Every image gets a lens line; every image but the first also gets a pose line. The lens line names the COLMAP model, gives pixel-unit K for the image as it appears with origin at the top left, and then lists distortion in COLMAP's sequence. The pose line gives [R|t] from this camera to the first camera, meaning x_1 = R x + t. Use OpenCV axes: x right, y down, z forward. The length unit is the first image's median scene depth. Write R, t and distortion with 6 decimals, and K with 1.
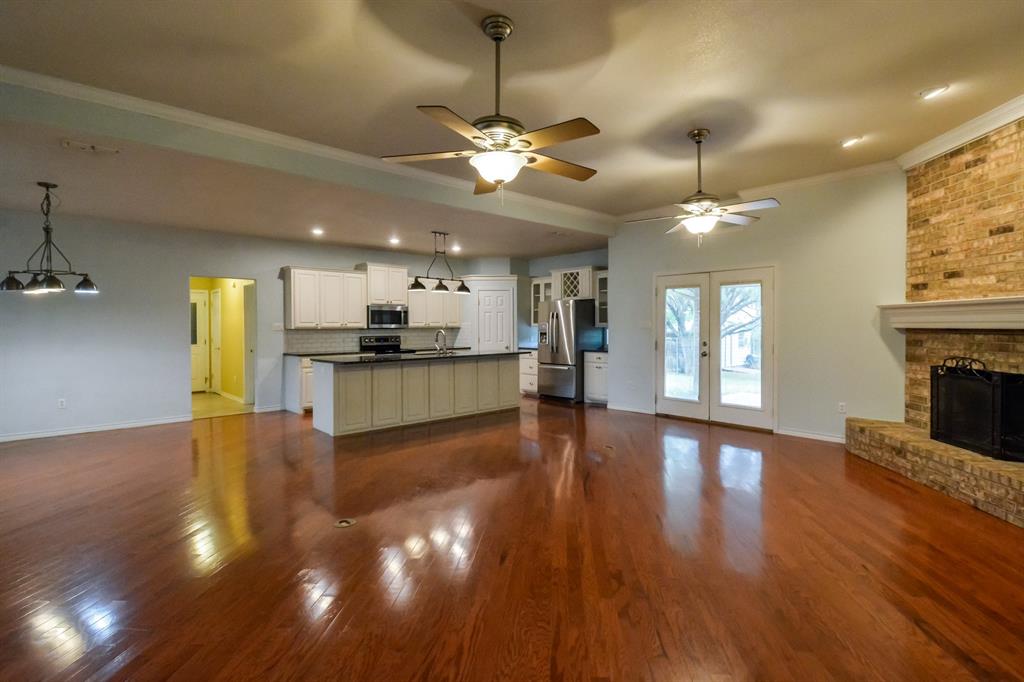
lens RADIAL K [[488.4, 0, 534.0], [0, 488.4, 336.7], [0, 0, 1]] dist [0.033534, -0.029644]
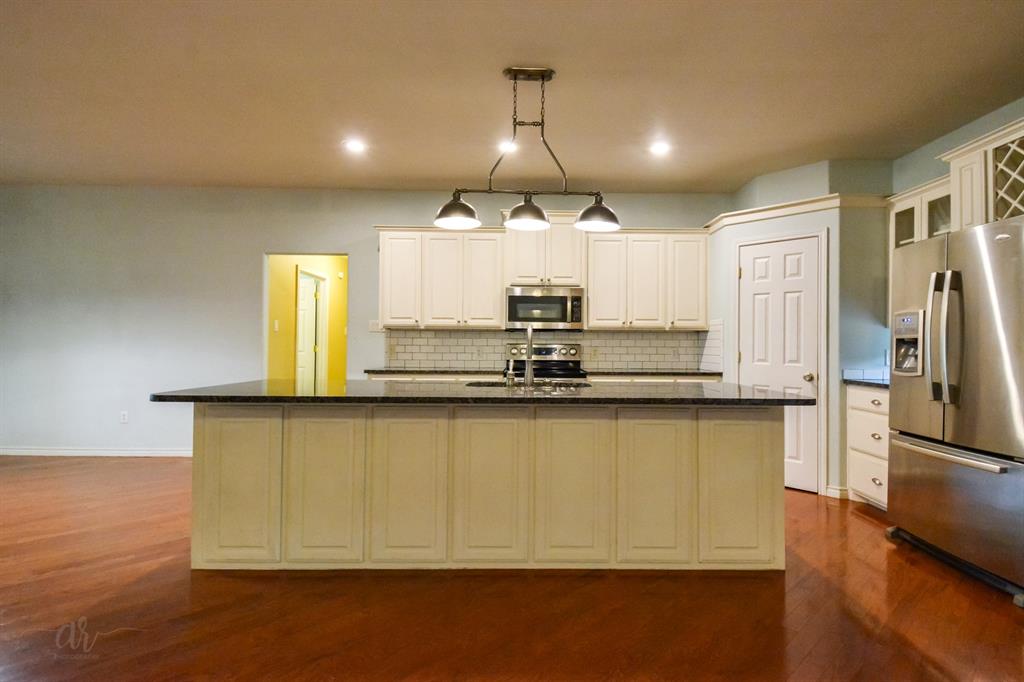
lens RADIAL K [[488.4, 0, 534.0], [0, 488.4, 336.7], [0, 0, 1]] dist [0.033534, -0.029644]
pose [[0.724698, -0.001043, -0.689066, 0.094413], [-0.024341, 0.999336, -0.027112, 0.008187], [0.688637, 0.036421, 0.724191, 0.859543]]
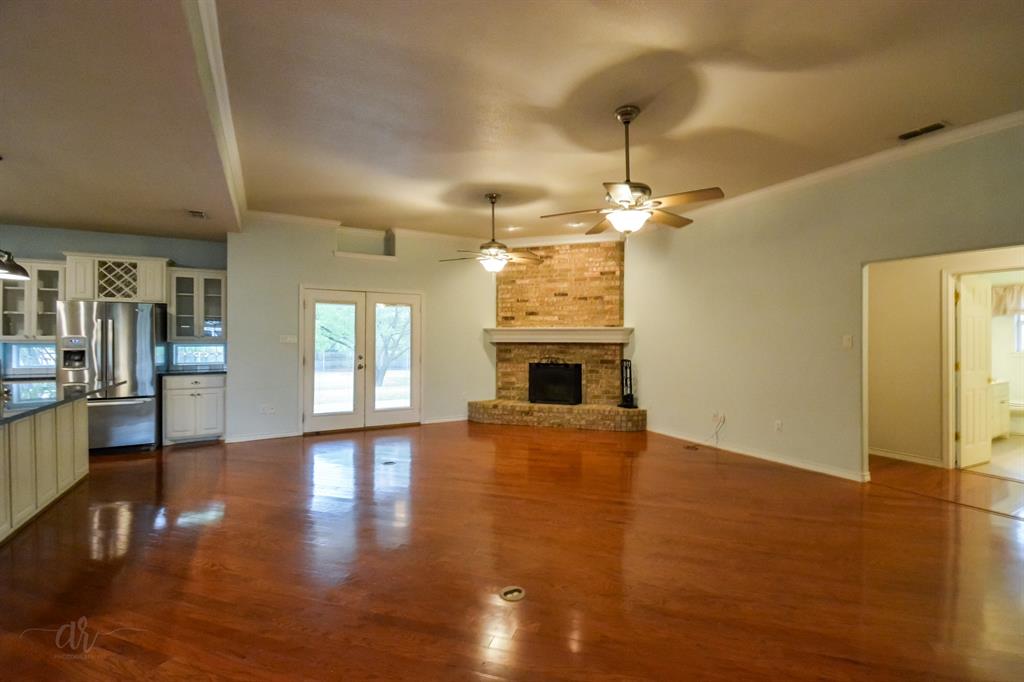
lens RADIAL K [[446.1, 0, 536.0], [0, 446.1, 339.1], [0, 0, 1]] dist [-0.011650, -0.000450]
pose [[0.235293, 0.005265, 0.971910, -0.564513], [0.019296, 0.999763, -0.010088, -0.008707], [-0.971733, 0.021128, 0.235136, 0.426303]]
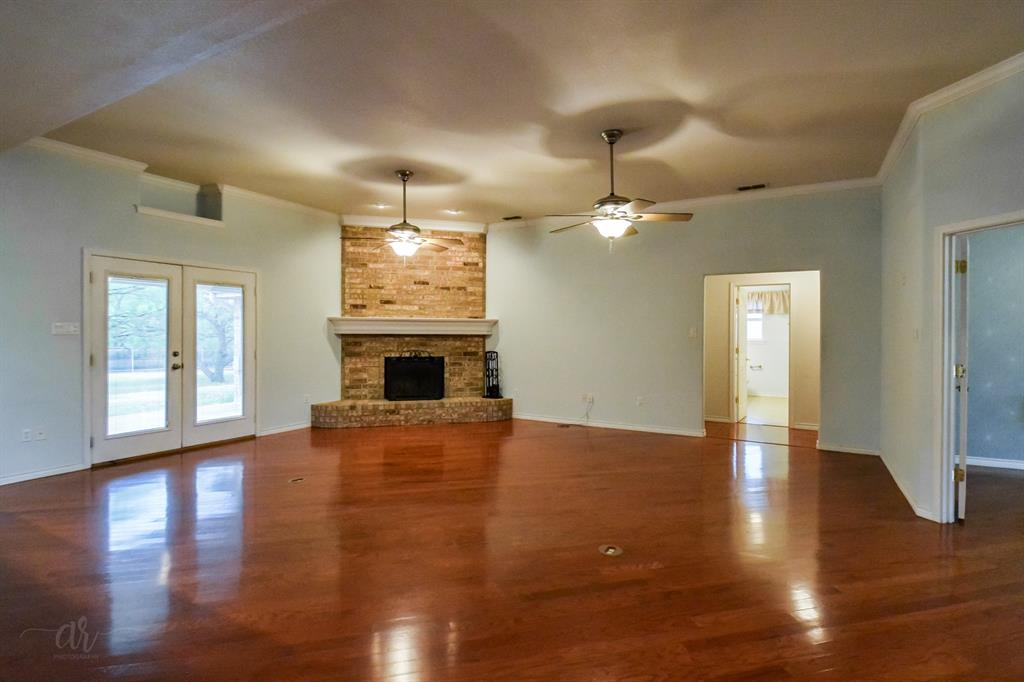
lens RADIAL K [[484.4, 0, 531.1], [0, 484.4, 337.7], [0, 0, 1]] dist [0.001803, -0.015636]
pose [[-0.309290, -0.005704, 0.950951, -0.629160], [0.018730, 0.999752, 0.012088, -0.011025], [-0.950783, 0.021550, -0.309106, 0.756019]]
